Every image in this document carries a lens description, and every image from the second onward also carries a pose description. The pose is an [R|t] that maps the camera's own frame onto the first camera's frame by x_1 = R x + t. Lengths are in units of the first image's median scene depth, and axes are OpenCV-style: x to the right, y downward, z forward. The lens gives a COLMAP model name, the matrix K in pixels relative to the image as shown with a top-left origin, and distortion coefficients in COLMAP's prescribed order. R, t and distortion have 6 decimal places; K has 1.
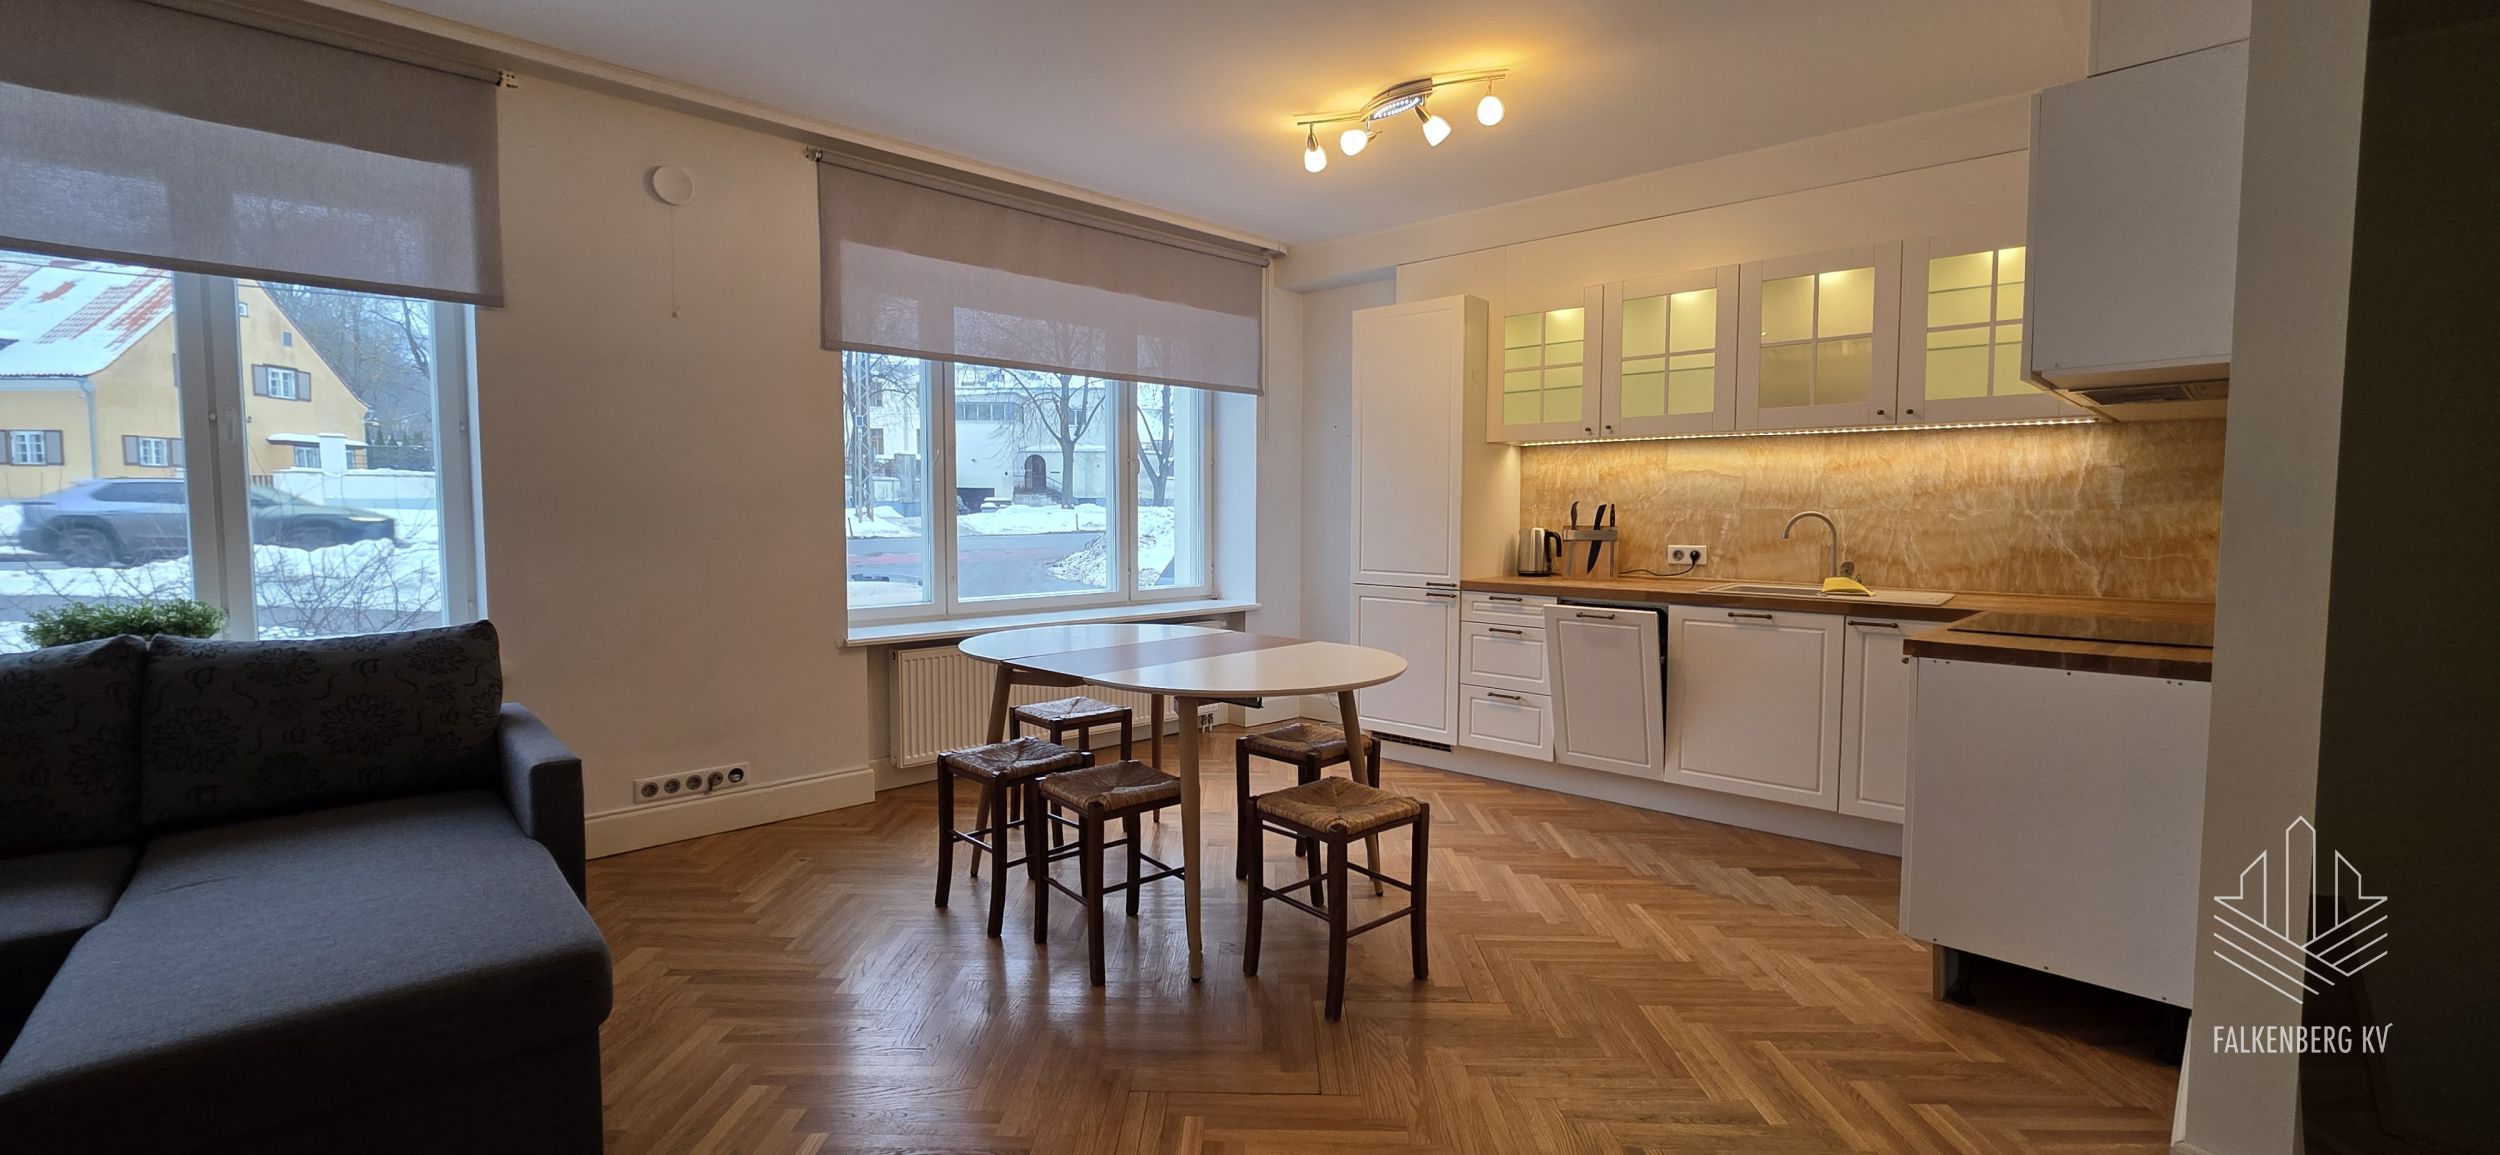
lens RADIAL K [[1009.3, 0, 1241.0], [0, 1009.3, 573.8], [0, 0, 1]] dist [0.000510, -0.000029]
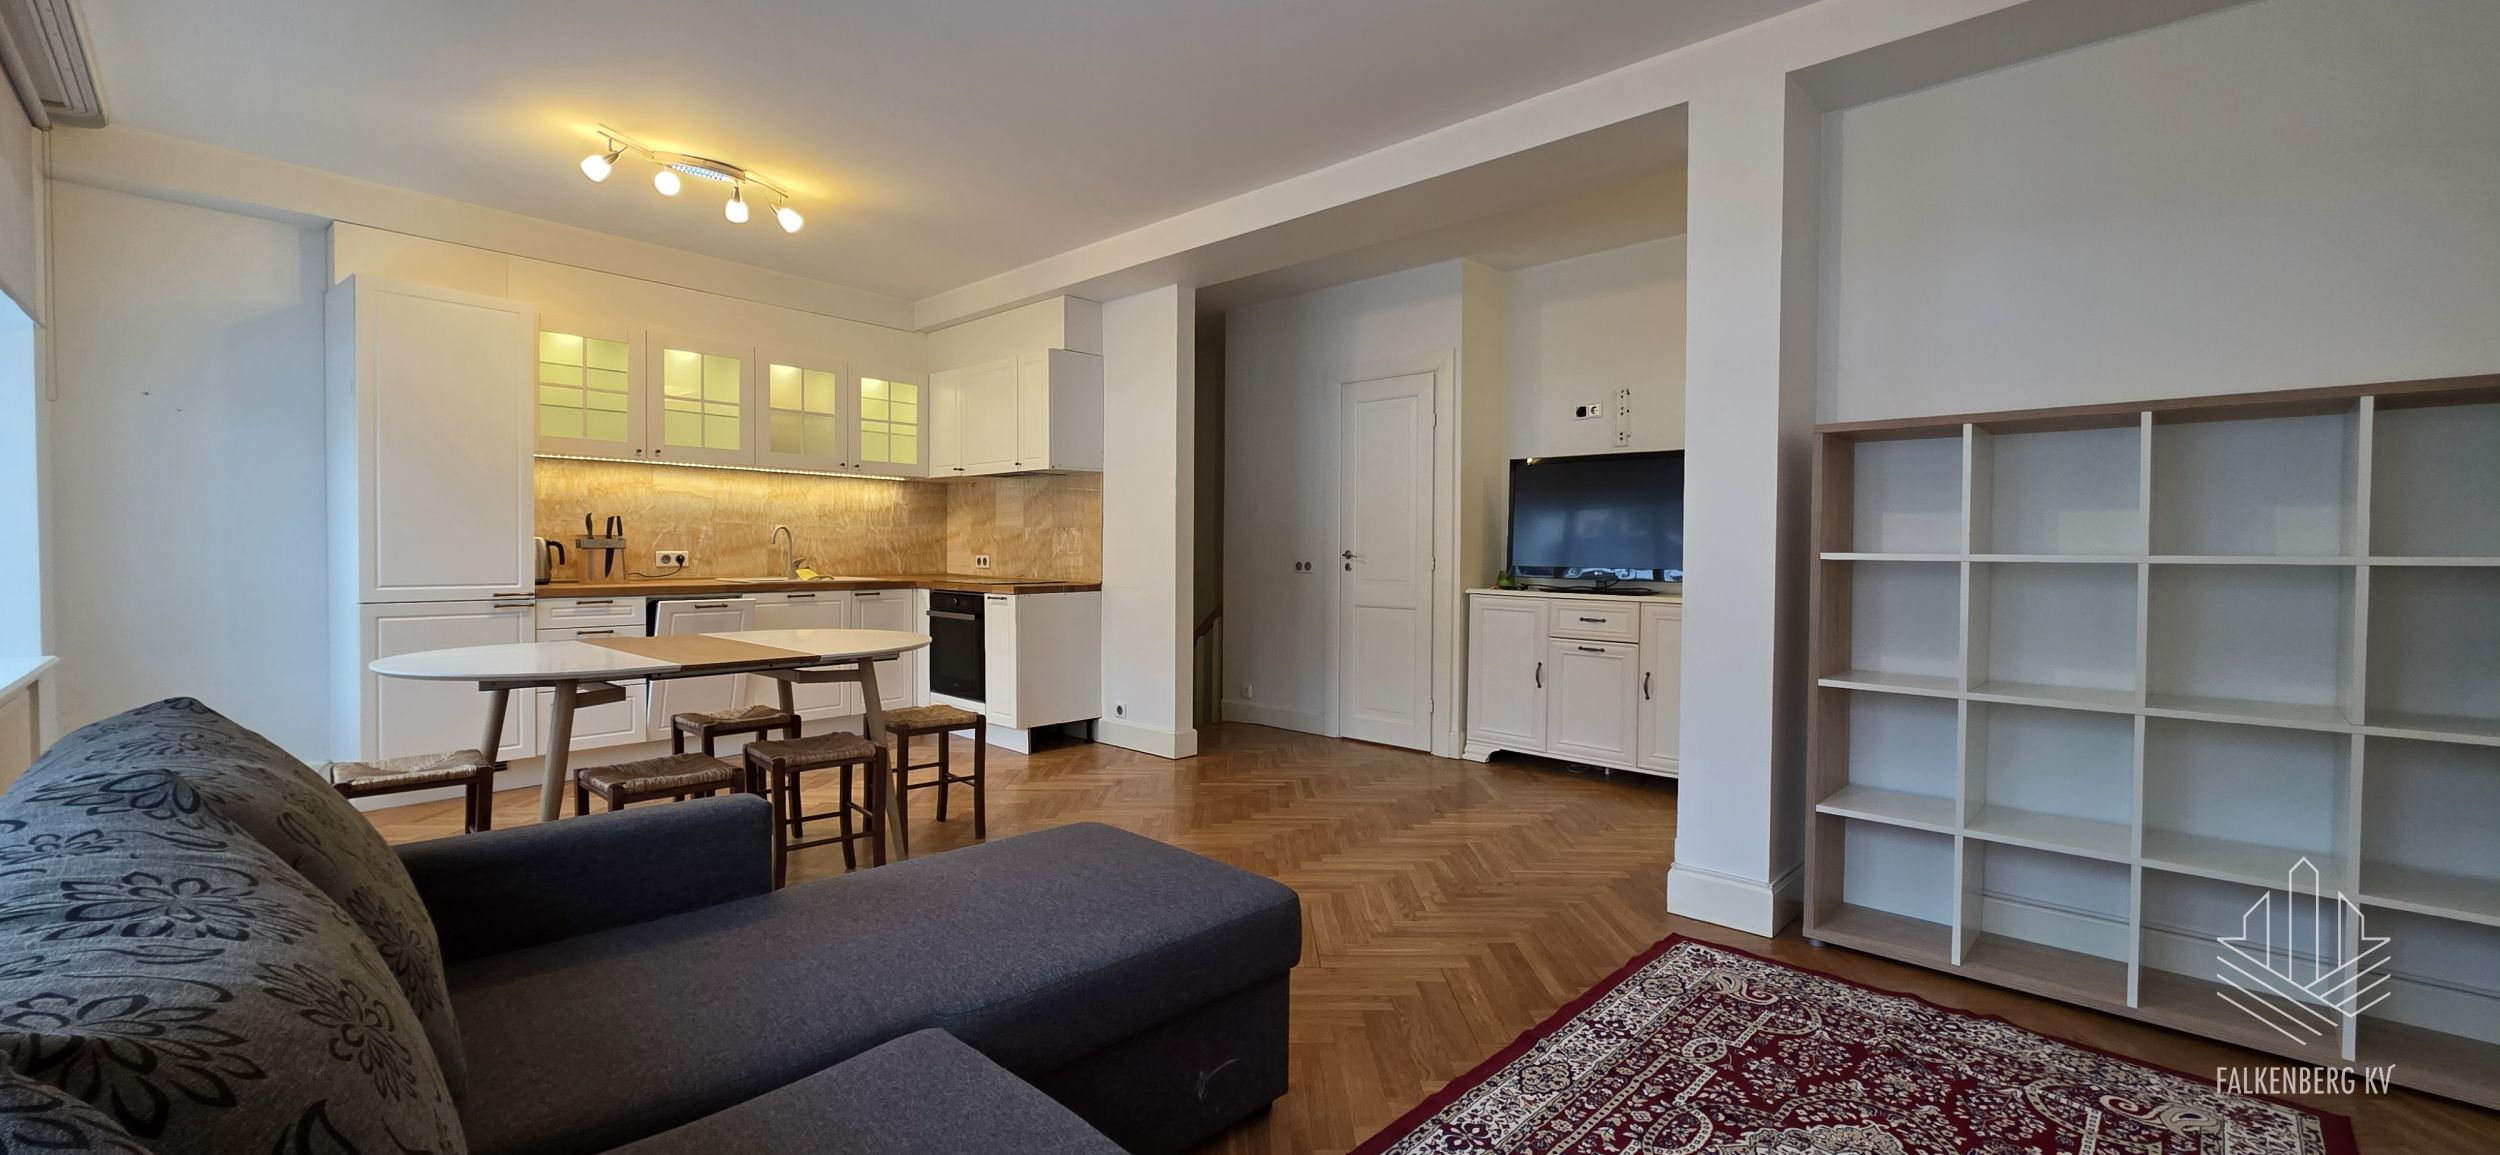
lens RADIAL K [[1009.3, 0, 1246.1], [0, 1009.3, 566.9], [0, 0, 1]] dist [0.000510, -0.000029]
pose [[-0.036847, -0.024323, 0.999025, -0.825342], [0.054932, 0.998143, 0.026328, -0.002985], [-0.997810, 0.055848, -0.035443, 0.349060]]
